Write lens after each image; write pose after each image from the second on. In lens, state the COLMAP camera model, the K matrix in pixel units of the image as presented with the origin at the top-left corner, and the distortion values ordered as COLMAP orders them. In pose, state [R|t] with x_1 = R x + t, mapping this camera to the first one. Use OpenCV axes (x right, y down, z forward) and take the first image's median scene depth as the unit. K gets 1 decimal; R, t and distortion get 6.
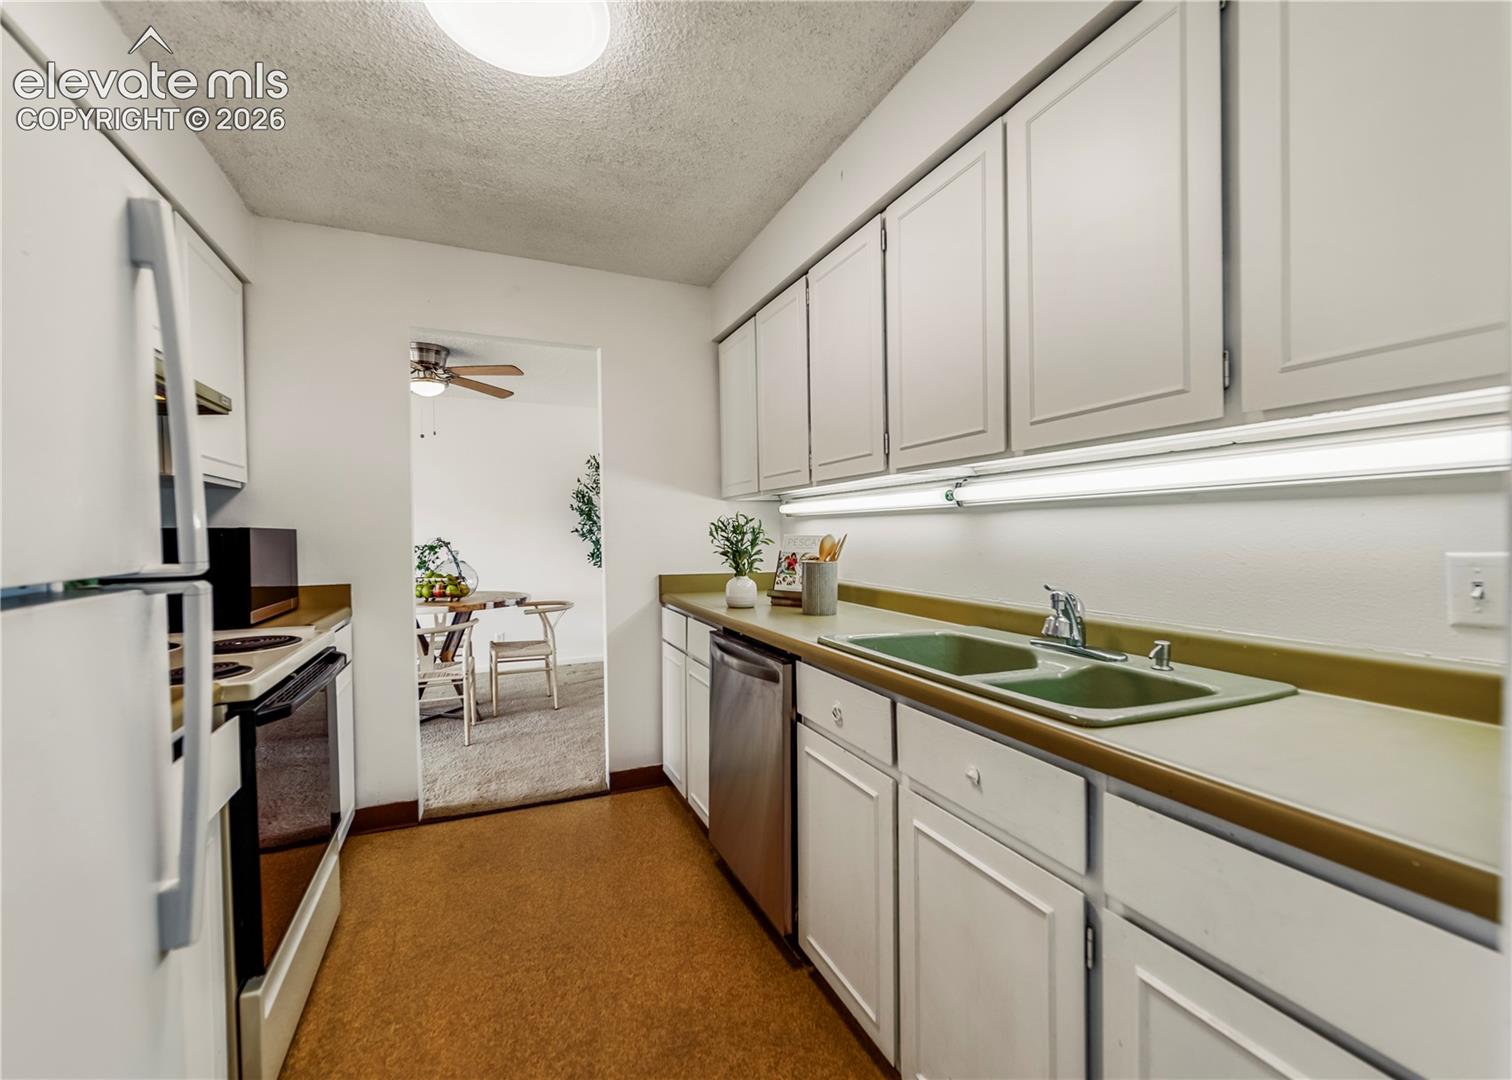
lens RADIAL K [[660.1, 0, 756.5], [0, 660.1, 538.0], [0, 0, 1]] dist [-0.001668, -0.000034]
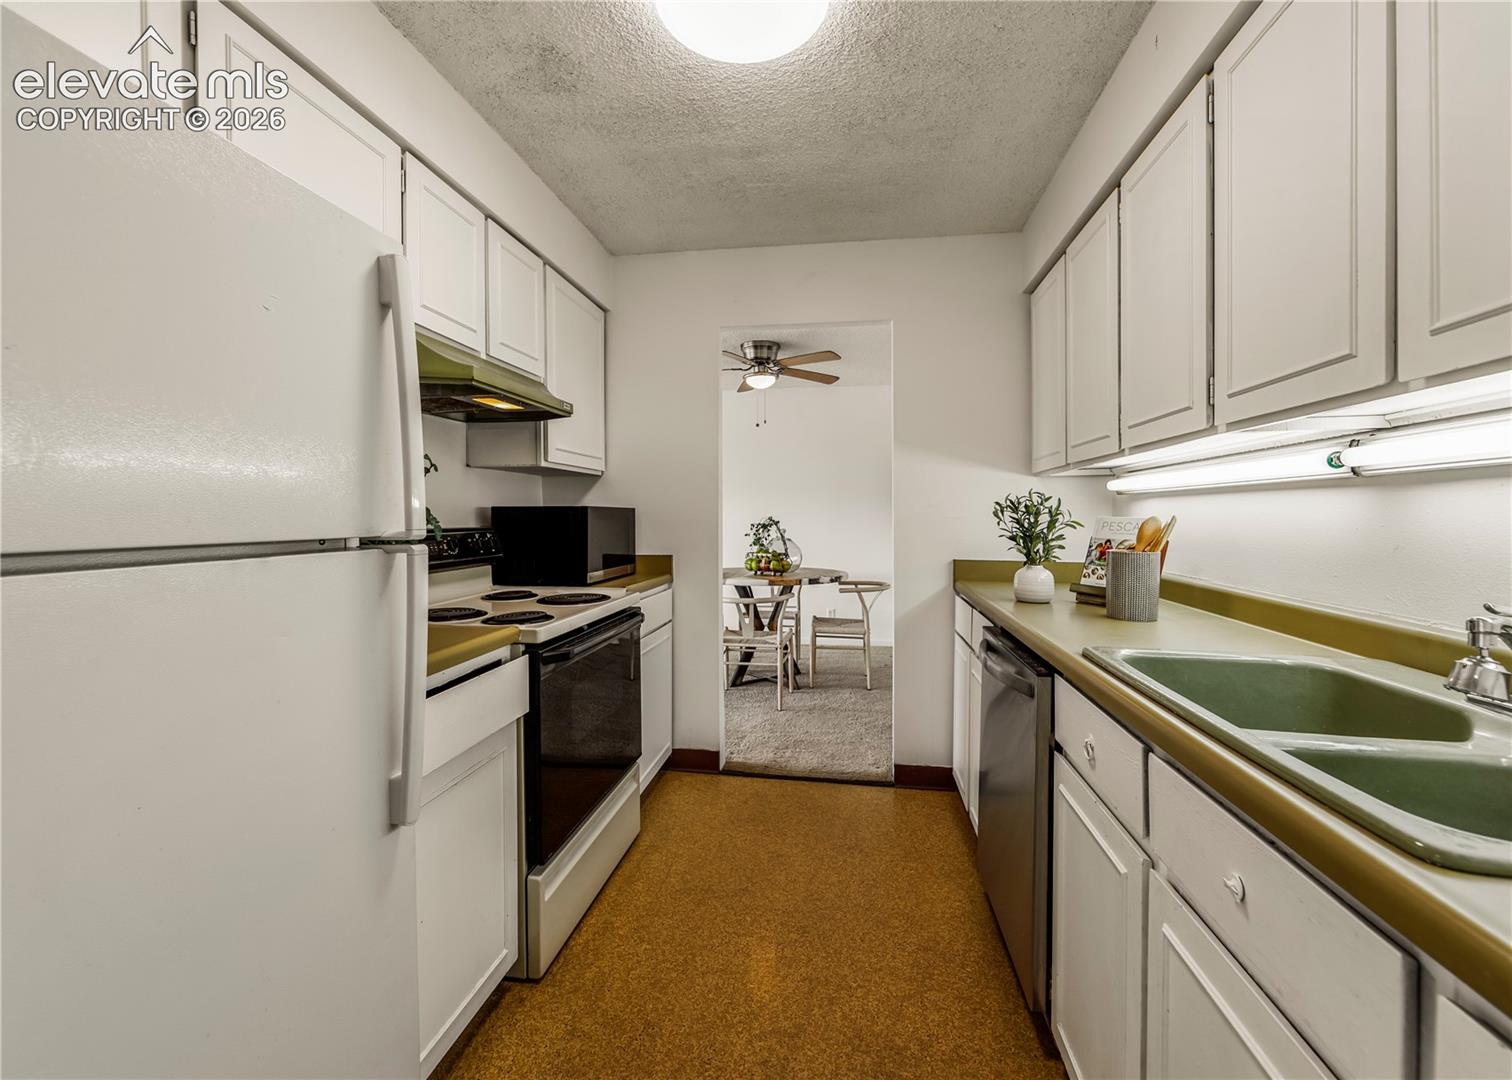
lens RADIAL K [[660.1, 0, 727.9], [0, 660.1, 520.6], [0, 0, 1]] dist [-0.001668, -0.000034]
pose [[0.834493, 0.013587, -0.550851, 0.143106], [-0.012610, 0.999905, 0.005559, 0.001363], [0.550875, 0.002308, 0.834585, 0.100759]]
